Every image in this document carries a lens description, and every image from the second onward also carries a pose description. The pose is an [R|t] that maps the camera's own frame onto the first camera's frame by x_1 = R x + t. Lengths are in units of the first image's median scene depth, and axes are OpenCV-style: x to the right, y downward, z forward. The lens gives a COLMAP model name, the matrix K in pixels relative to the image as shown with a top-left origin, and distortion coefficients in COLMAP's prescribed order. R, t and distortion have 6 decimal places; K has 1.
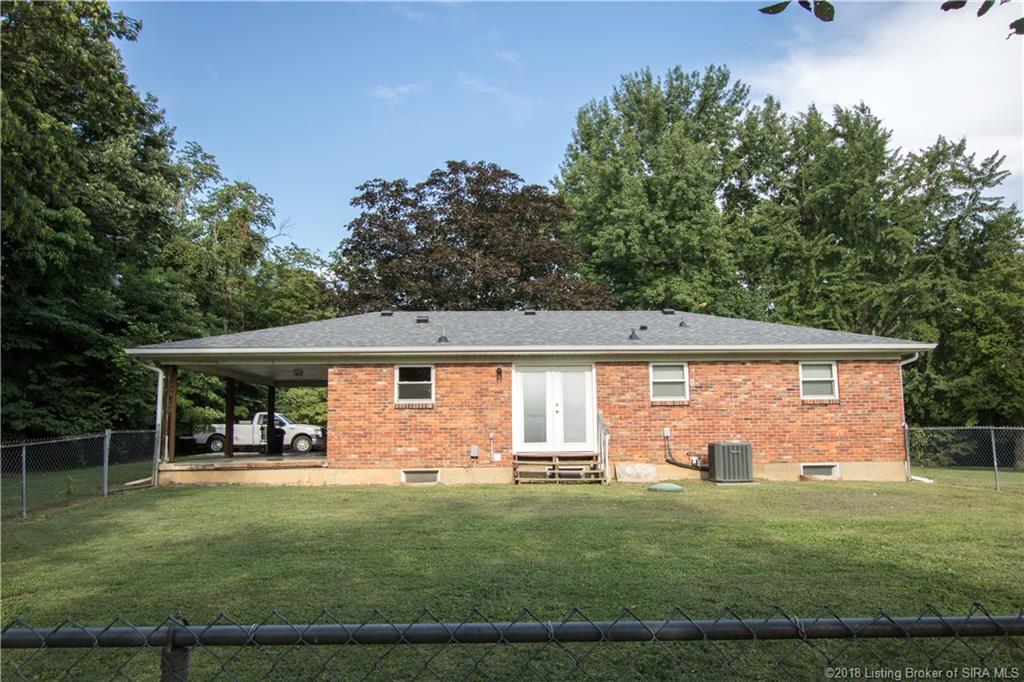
lens RADIAL K [[701.5, 0, 512.0], [0, 701.5, 341.0], [0, 0, 1]] dist [-0.004883, -0.000961]
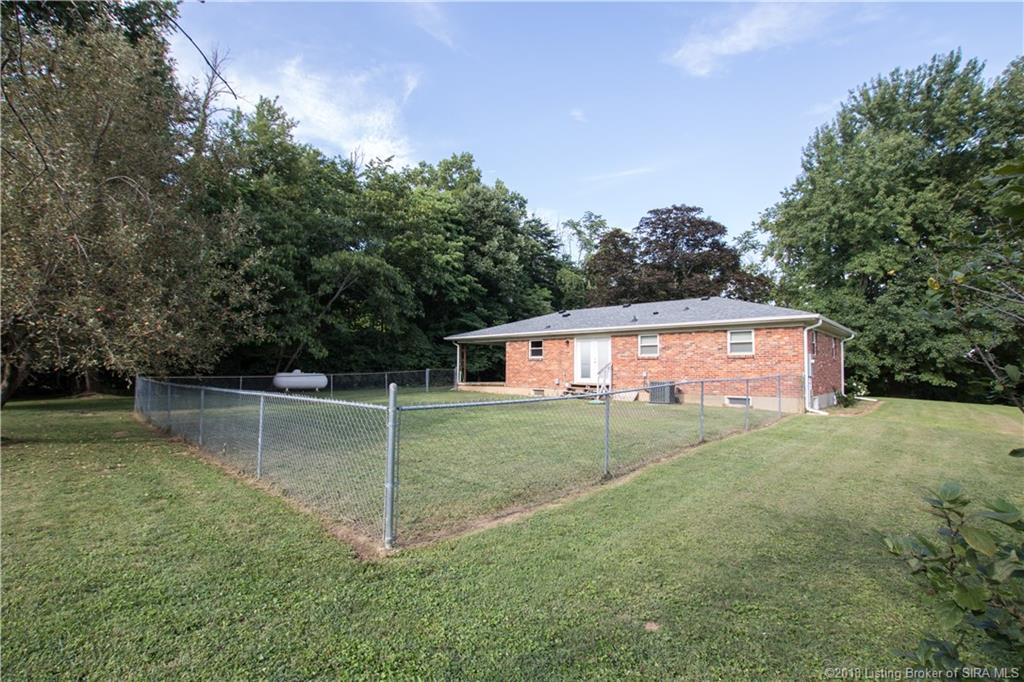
lens RADIAL K [[462.5, 0, 514.2], [0, 462.5, 345.8], [0, 0, 1]] dist [0.004725, -0.000582]
pose [[0.732590, -0.020451, -0.680363, 0.761574], [0.066635, 0.996902, 0.041785, -0.011147], [0.677401, -0.075948, 0.731683, -0.065153]]
